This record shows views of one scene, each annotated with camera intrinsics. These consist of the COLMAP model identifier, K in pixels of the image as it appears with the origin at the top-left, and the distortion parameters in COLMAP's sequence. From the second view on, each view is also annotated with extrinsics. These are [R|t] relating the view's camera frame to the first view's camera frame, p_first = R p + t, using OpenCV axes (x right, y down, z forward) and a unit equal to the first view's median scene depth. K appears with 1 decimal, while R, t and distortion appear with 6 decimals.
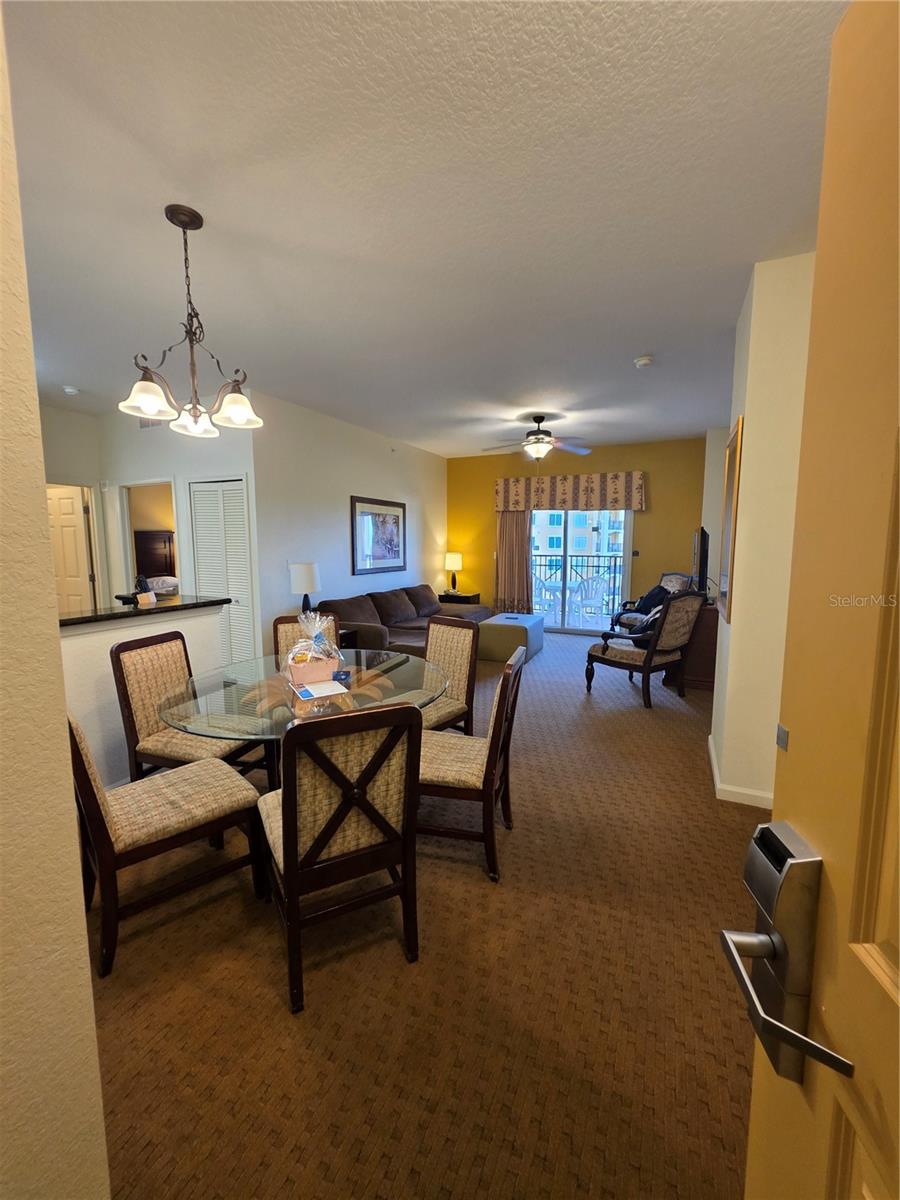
lens RADIAL K [[477.3, 0, 450.0], [0, 477.3, 600.0], [0, 0, 1]] dist [0.001539, 0.000171]
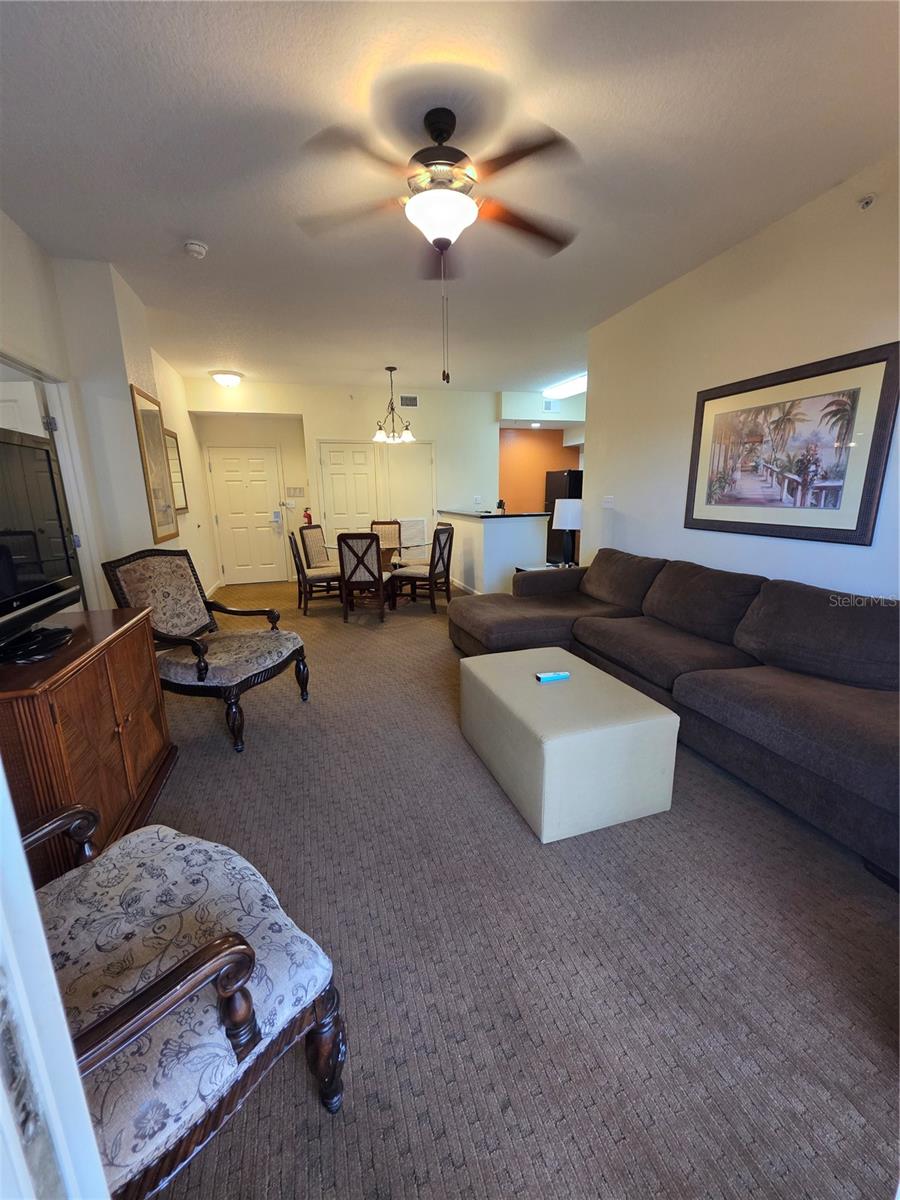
lens RADIAL K [[477.3, 0, 450.0], [0, 477.3, 600.0], [0, 0, 1]] dist [0.001539, 0.000171]
pose [[-0.744674, 0.160150, -0.647930, 0.397092], [-0.069180, 0.947035, 0.313590, -0.120853], [0.663834, 0.278346, -0.694153, 1.121452]]
